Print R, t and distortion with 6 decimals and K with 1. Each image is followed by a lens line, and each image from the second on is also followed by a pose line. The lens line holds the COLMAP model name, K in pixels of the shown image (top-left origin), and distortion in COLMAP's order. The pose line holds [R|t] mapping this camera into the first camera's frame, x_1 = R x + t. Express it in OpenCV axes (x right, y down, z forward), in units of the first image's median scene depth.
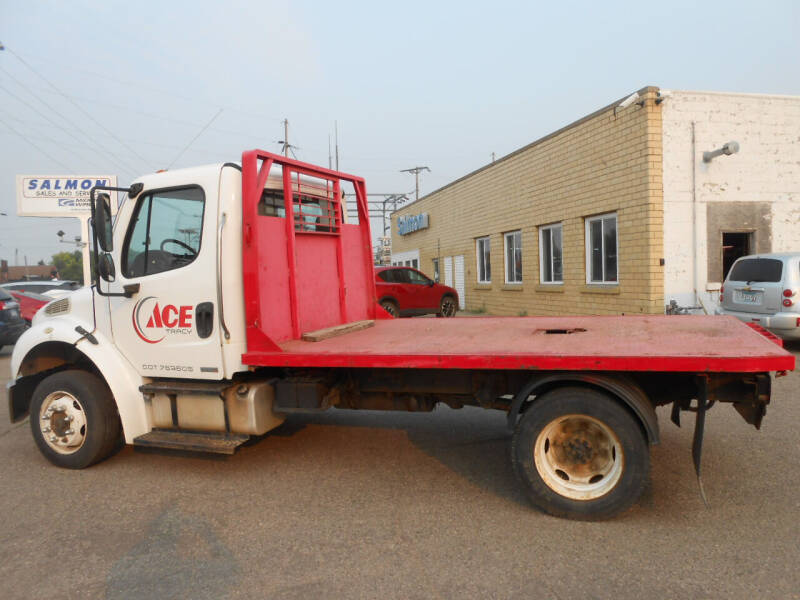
lens RADIAL K [[625.7, 0, 404.0], [0, 625.7, 304.2], [0, 0, 1]] dist [-0.047351, 0.064368]
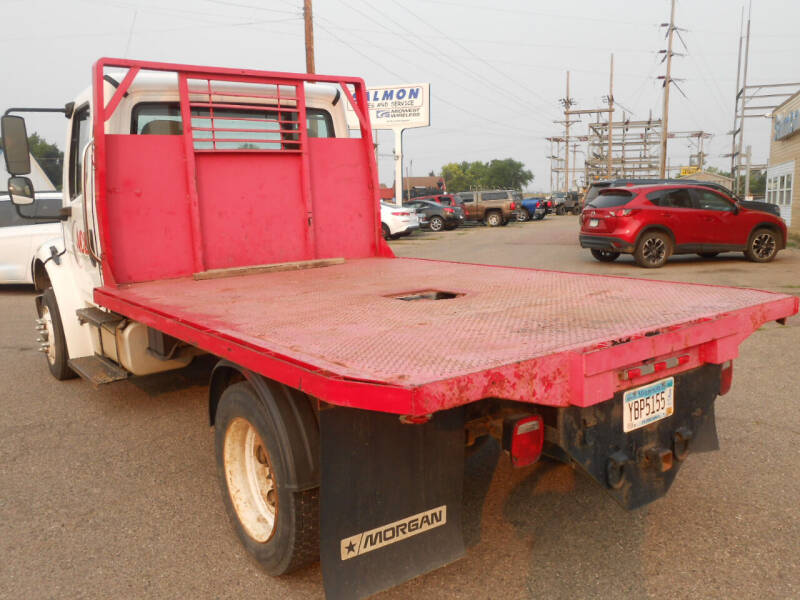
lens RADIAL K [[705.0, 0, 406.2], [0, 705.0, 304.1], [0, 0, 1]] dist [-0.033398, 0.091186]
pose [[0.834434, 0.103701, -0.541263, 0.616204], [-0.040744, 0.991057, 0.127066, -0.041919], [0.549599, -0.083975, 0.831197, 0.336258]]
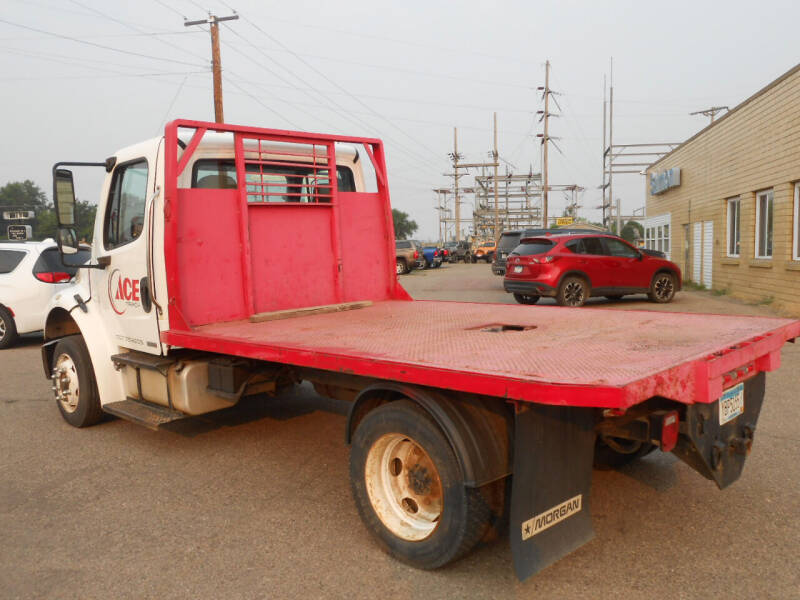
lens RADIAL K [[705.0, 0, 406.2], [0, 705.0, 304.1], [0, 0, 1]] dist [-0.033398, 0.091186]
pose [[0.914442, 0.050536, -0.401550, 0.472329], [-0.032340, 0.998125, 0.051971, -0.028677], [0.403423, -0.034538, 0.914361, 0.127418]]
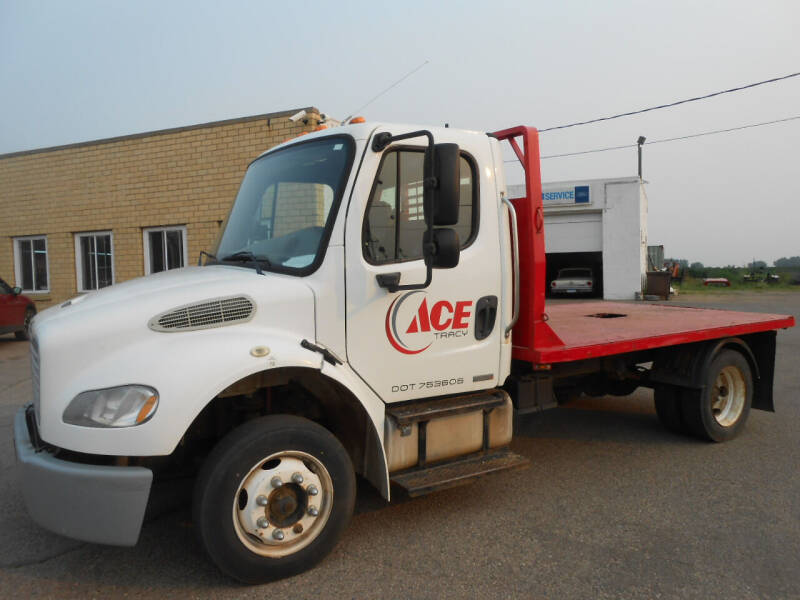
lens RADIAL K [[625.7, 0, 404.0], [0, 625.7, 304.2], [0, 0, 1]] dist [-0.047351, 0.064368]
pose [[0.603502, -0.025635, 0.796949, -0.959547], [0.040831, 0.999165, 0.001220, 0.002328], [-0.796316, 0.031804, 0.604045, 0.539205]]
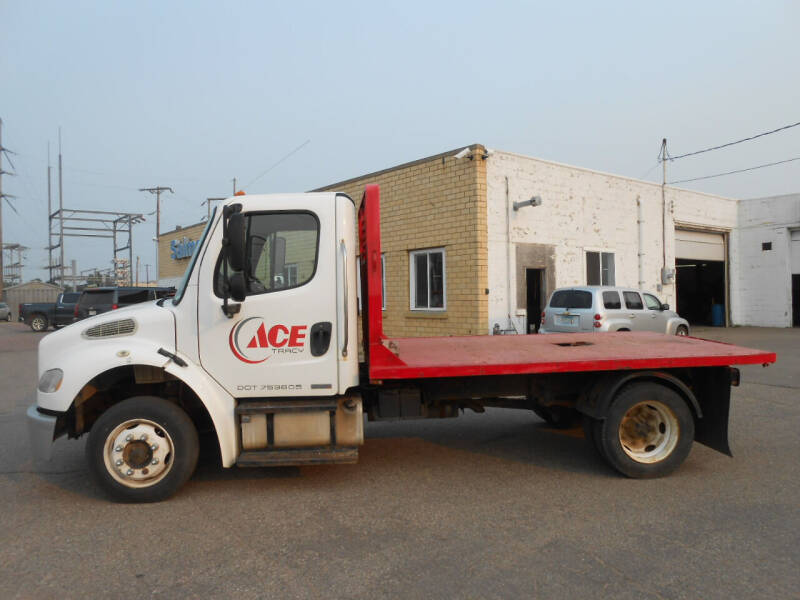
lens RADIAL K [[625.7, 0, 404.0], [0, 625.7, 304.2], [0, 0, 1]] dist [-0.047351, 0.064368]
pose [[0.903290, 0.008877, 0.428939, -0.594392], [0.010004, 0.999078, -0.041744, 0.011233], [-0.428914, 0.041998, 0.902368, -0.015353]]
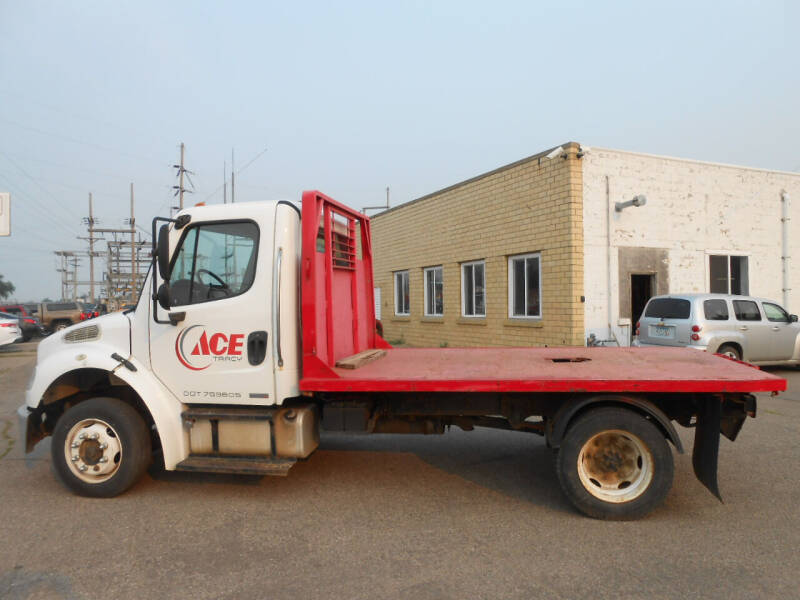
lens RADIAL K [[625.7, 0, 404.0], [0, 625.7, 304.2], [0, 0, 1]] dist [-0.047351, 0.064368]
pose [[0.982776, 0.019962, 0.183719, -0.249715], [-0.010806, 0.998655, -0.050706, 0.002081], [-0.184484, 0.047847, 0.981670, -0.074616]]
